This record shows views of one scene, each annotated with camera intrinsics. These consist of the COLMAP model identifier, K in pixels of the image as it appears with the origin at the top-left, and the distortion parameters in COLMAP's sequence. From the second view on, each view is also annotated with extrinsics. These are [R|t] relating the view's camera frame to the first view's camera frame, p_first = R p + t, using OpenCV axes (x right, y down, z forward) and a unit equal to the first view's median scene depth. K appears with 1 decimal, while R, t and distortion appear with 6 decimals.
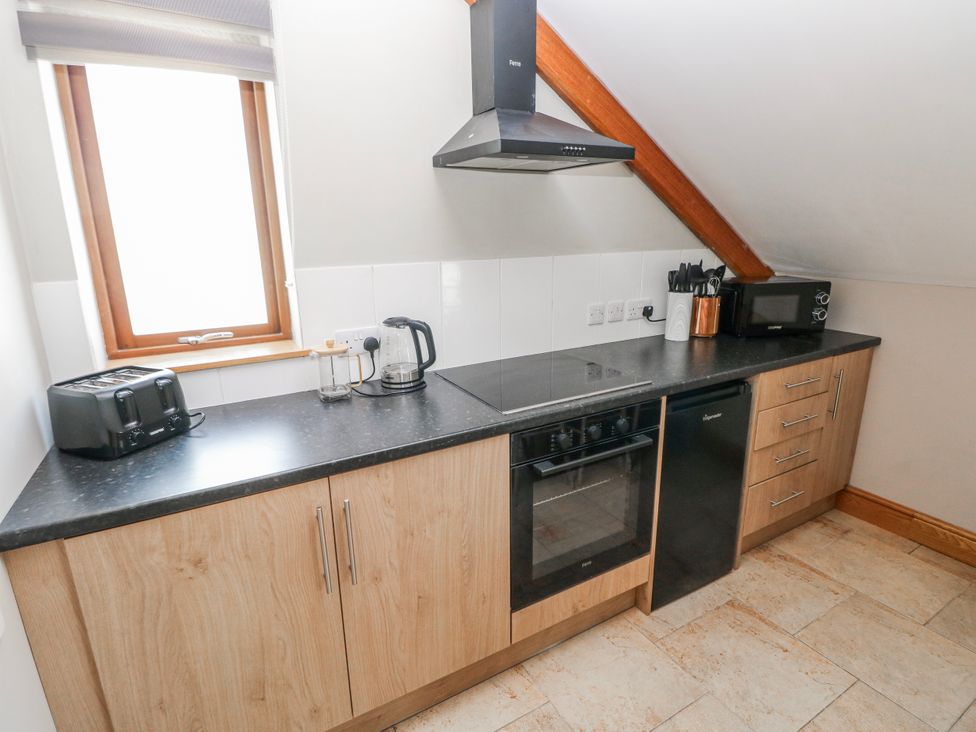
lens RADIAL K [[514.0, 0, 487.6], [0, 514.0, 365.9], [0, 0, 1]] dist [-0.004780, -0.009838]
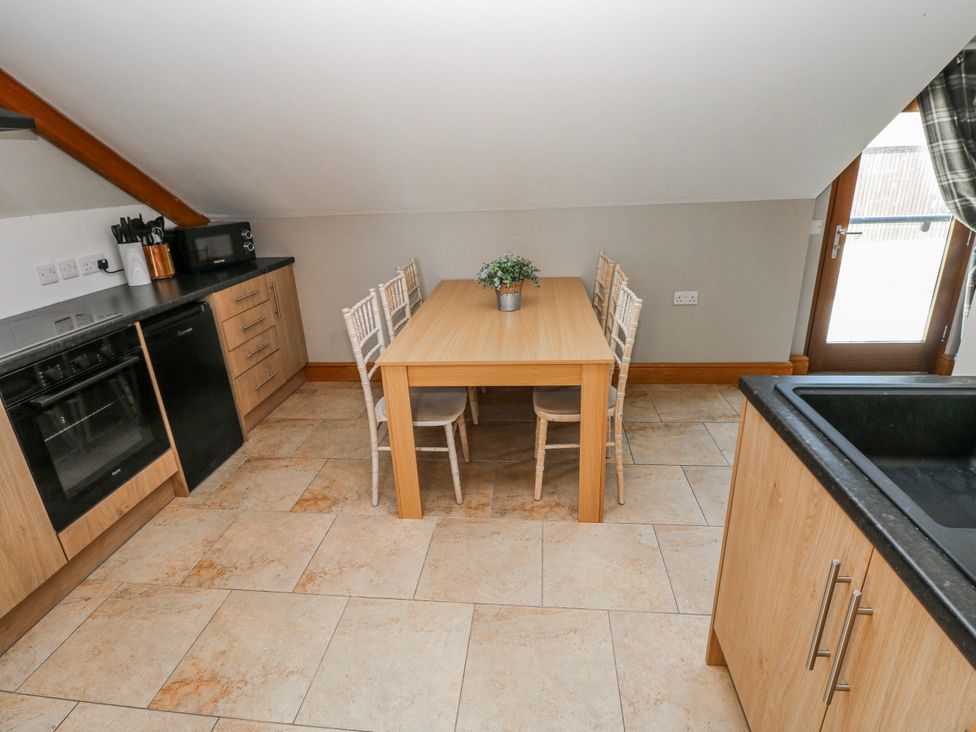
lens RADIAL K [[514.0, 0, 487.0], [0, 514.0, 360.1], [0, 0, 1]] dist [-0.004780, -0.009838]
pose [[0.595748, -0.290194, 0.748914, -0.088299], [0.240007, 0.954162, 0.178805, 0.103054], [-0.766473, 0.073222, 0.638089, -0.358729]]
